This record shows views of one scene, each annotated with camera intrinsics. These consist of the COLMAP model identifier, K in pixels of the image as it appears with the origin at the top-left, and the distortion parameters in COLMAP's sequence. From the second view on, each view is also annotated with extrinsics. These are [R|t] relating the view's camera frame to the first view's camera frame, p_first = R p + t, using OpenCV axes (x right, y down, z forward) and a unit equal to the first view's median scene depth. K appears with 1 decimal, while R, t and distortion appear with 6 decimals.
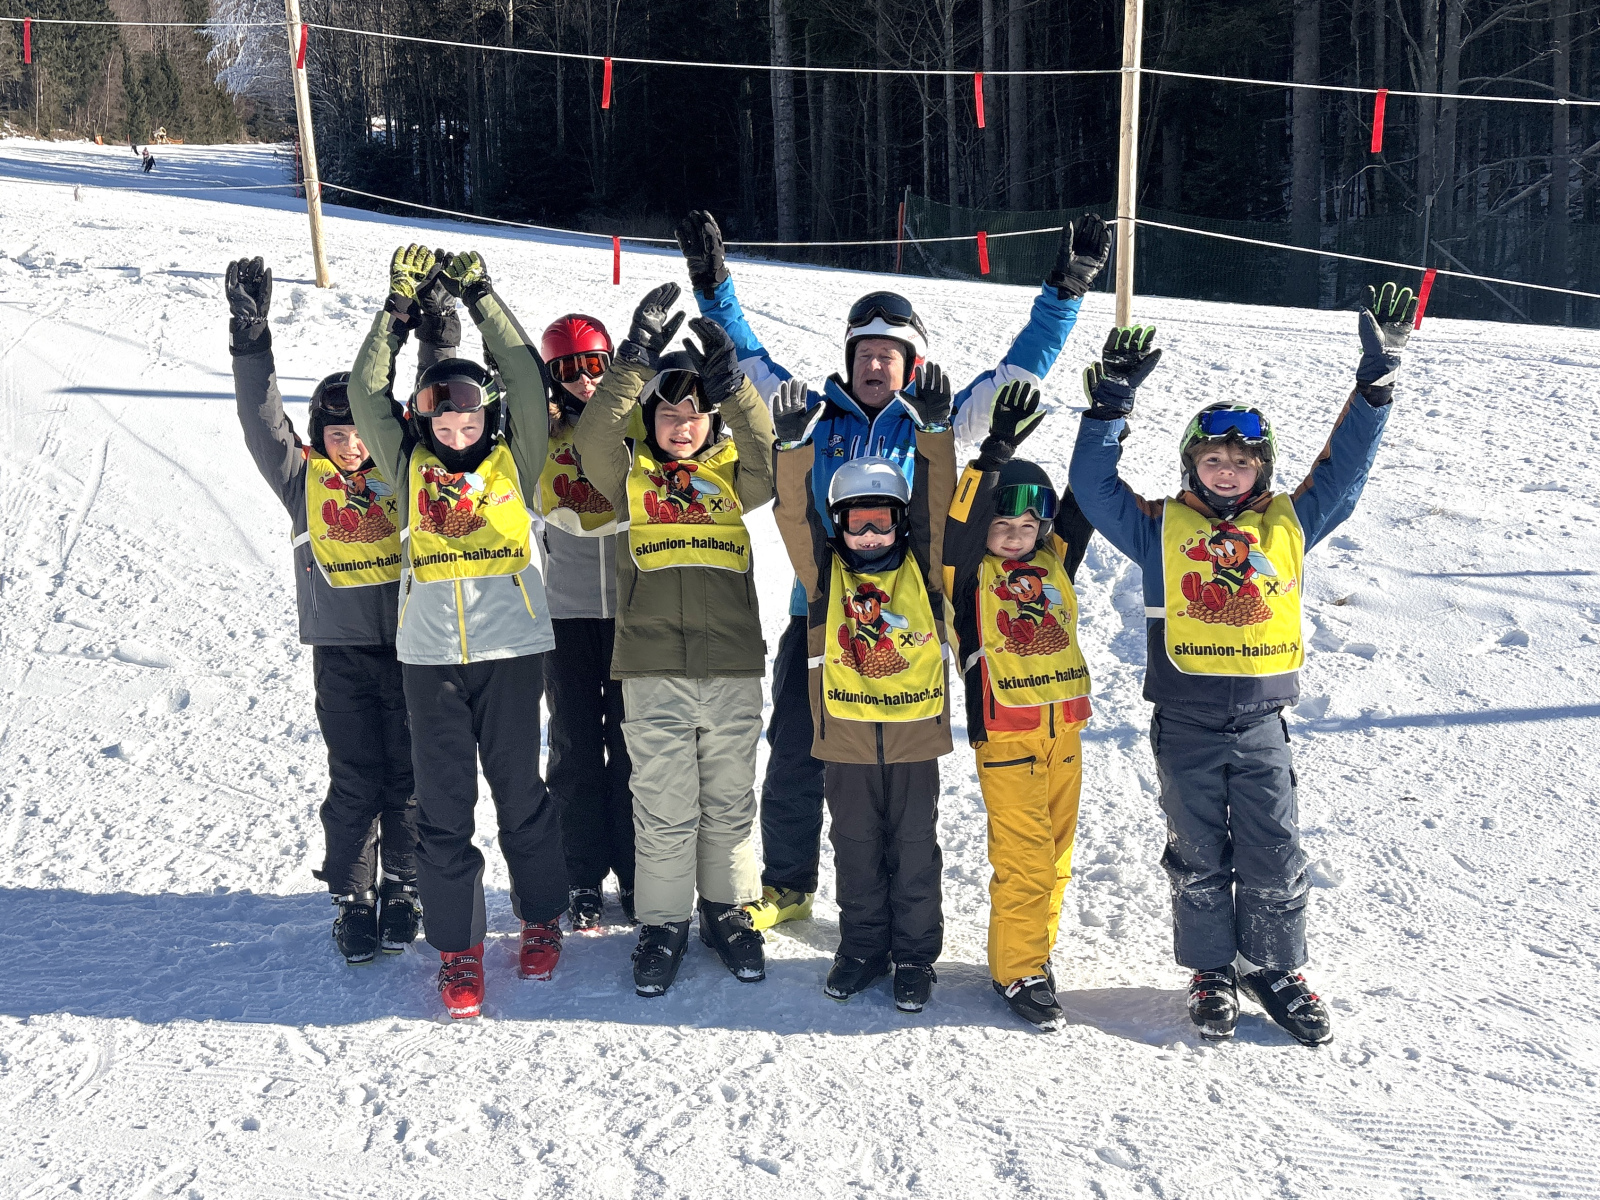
lens RADIAL K [[1423.7, 0, 688.0], [0, 1423.7, 552.4], [0, 0, 1]] dist [0.042858, -0.033508]
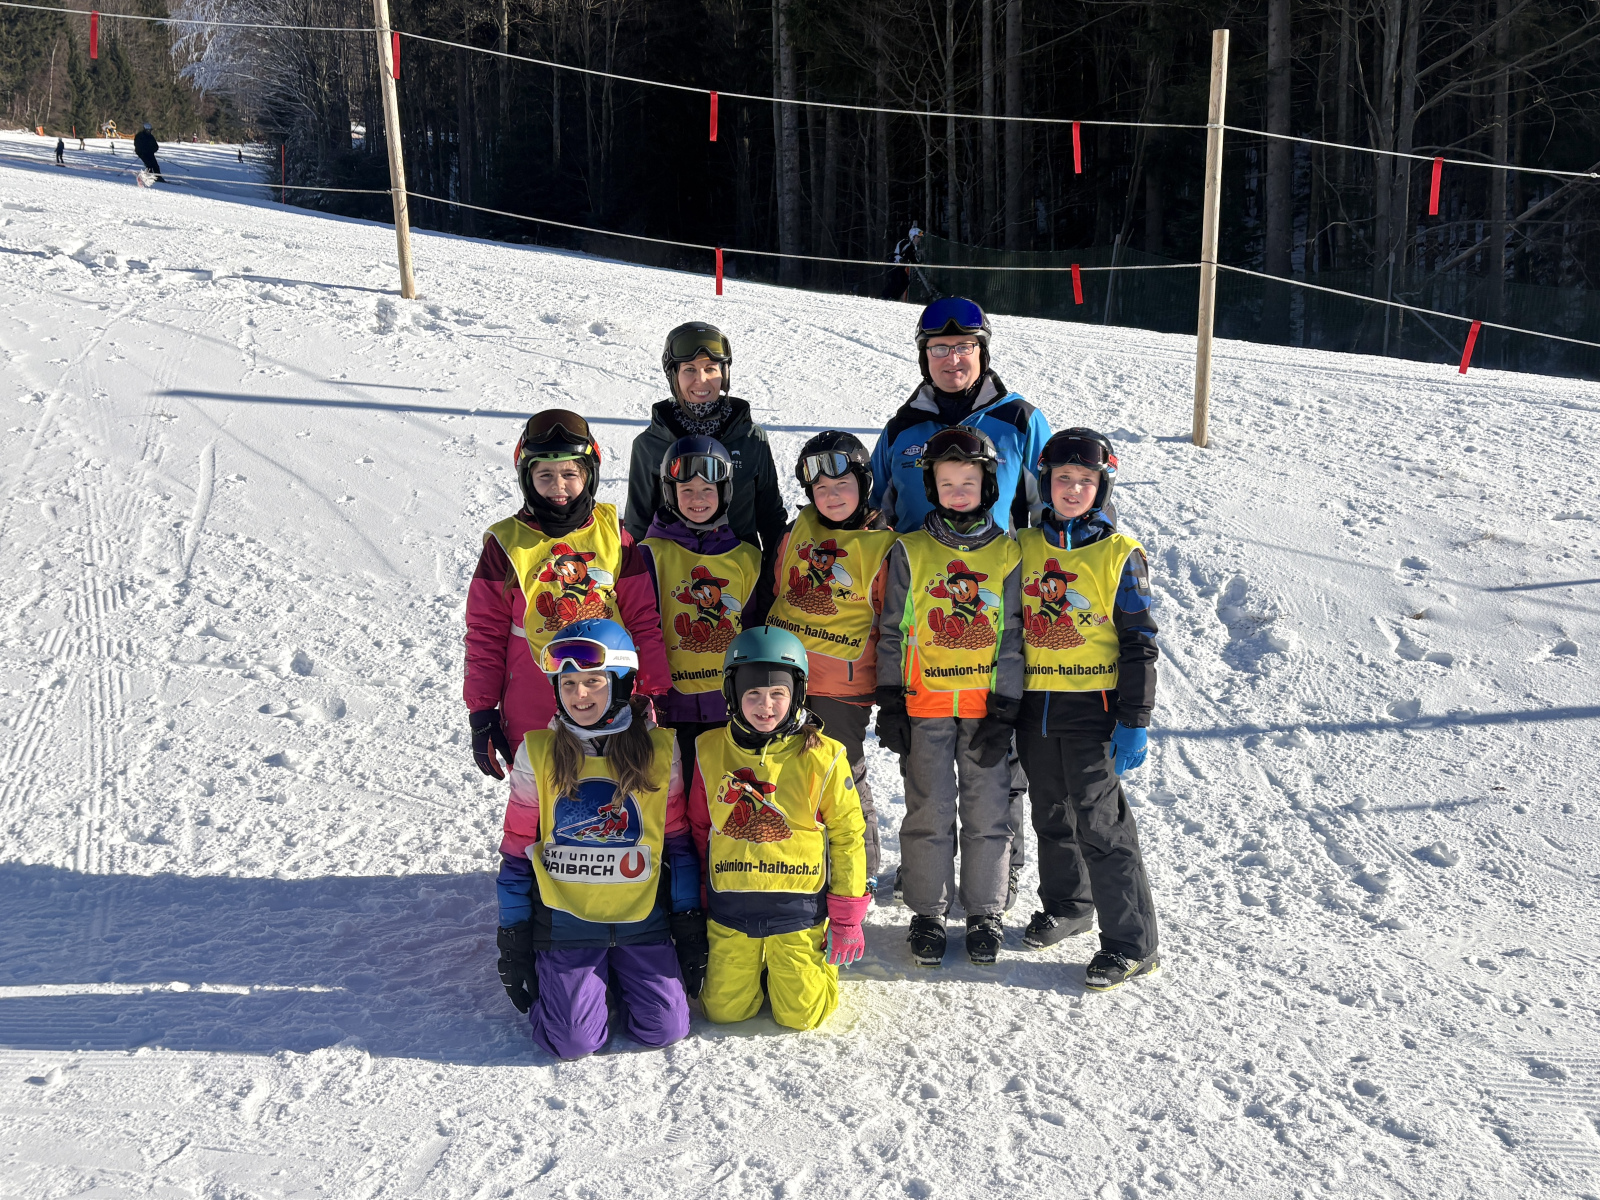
lens RADIAL K [[1421.0, 0, 866.9], [0, 1421.0, 564.7], [0, 0, 1]] dist [0.025306, 0.008935]
pose [[0.989102, 0.009619, 0.146916, -0.126224], [-0.008187, 0.999913, -0.010347, 0.009485], [-0.147002, 0.009031, 0.989095, -0.030141]]
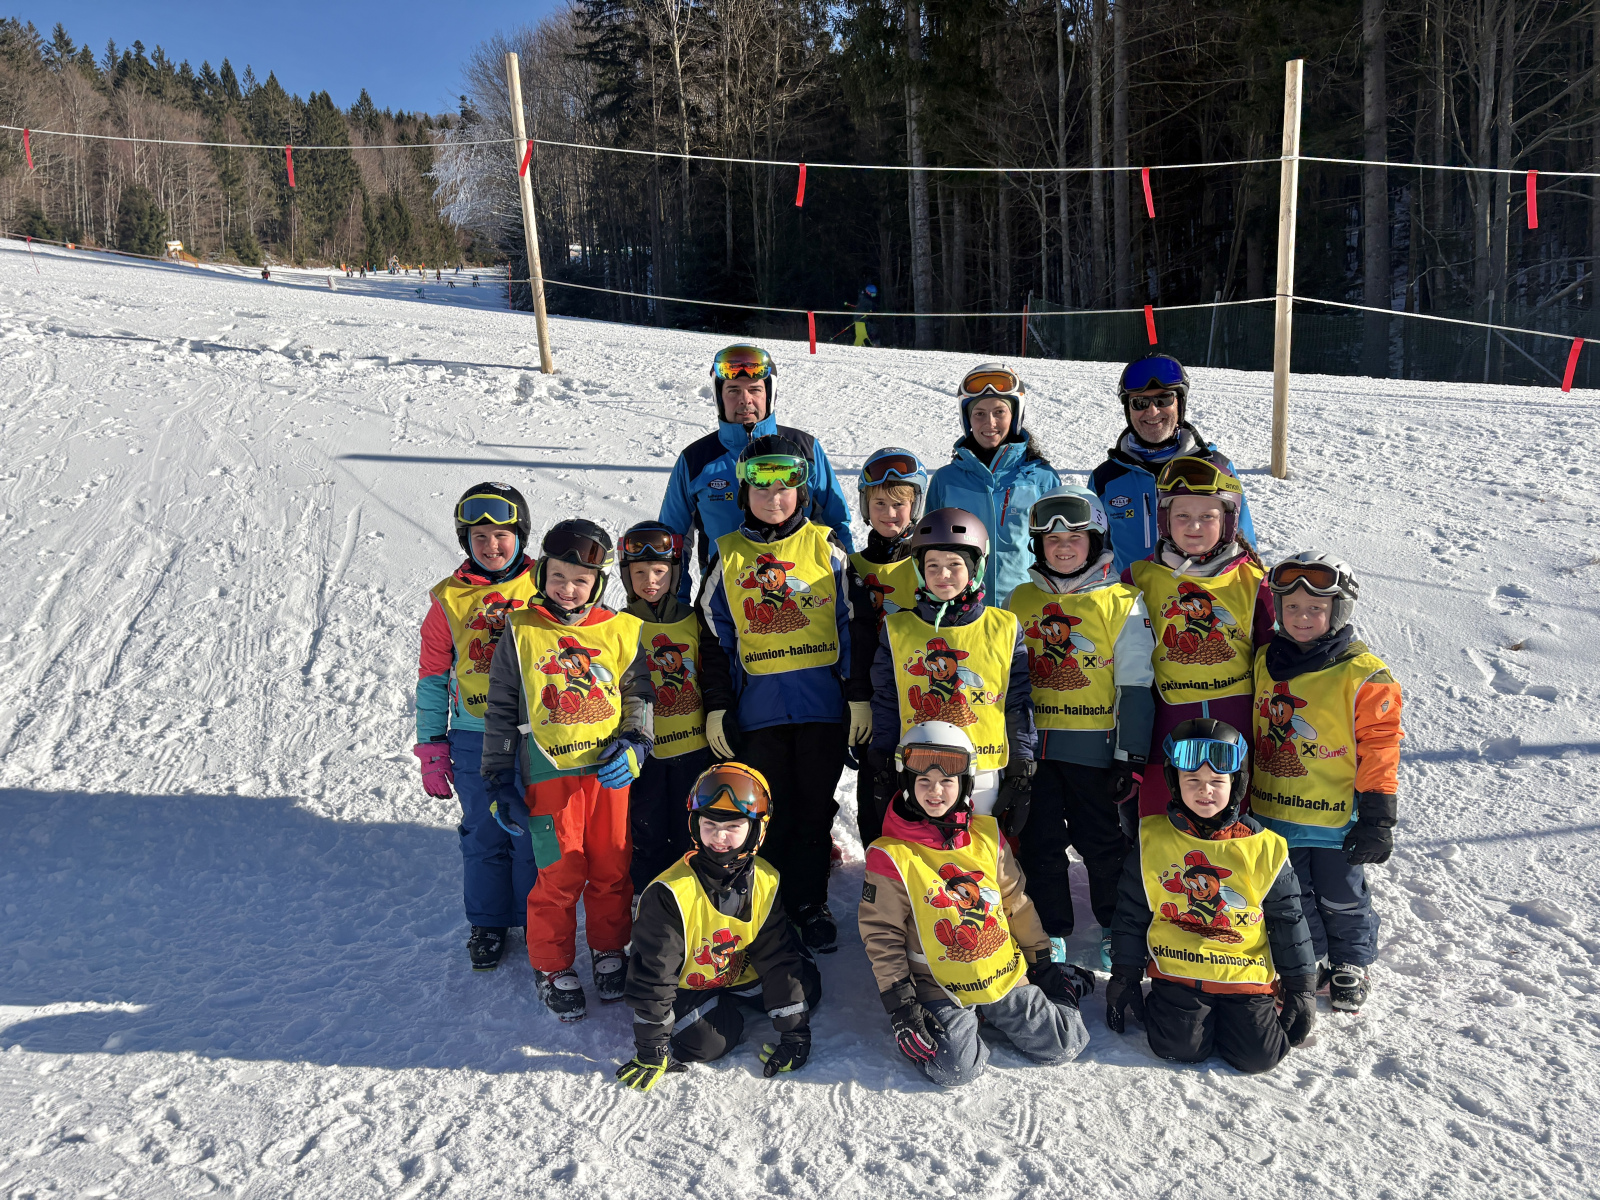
lens RADIAL K [[1187.1, 0, 800.0], [0, 1187.1, 600.0], [0, 0, 1]] dist [0.060777, -0.062165]
pose [[0.999629, -0.007544, -0.026182, -0.047936], [0.007384, 0.999953, -0.006229, 0.001616], [0.026228, 0.006033, 0.999638, 0.095920]]
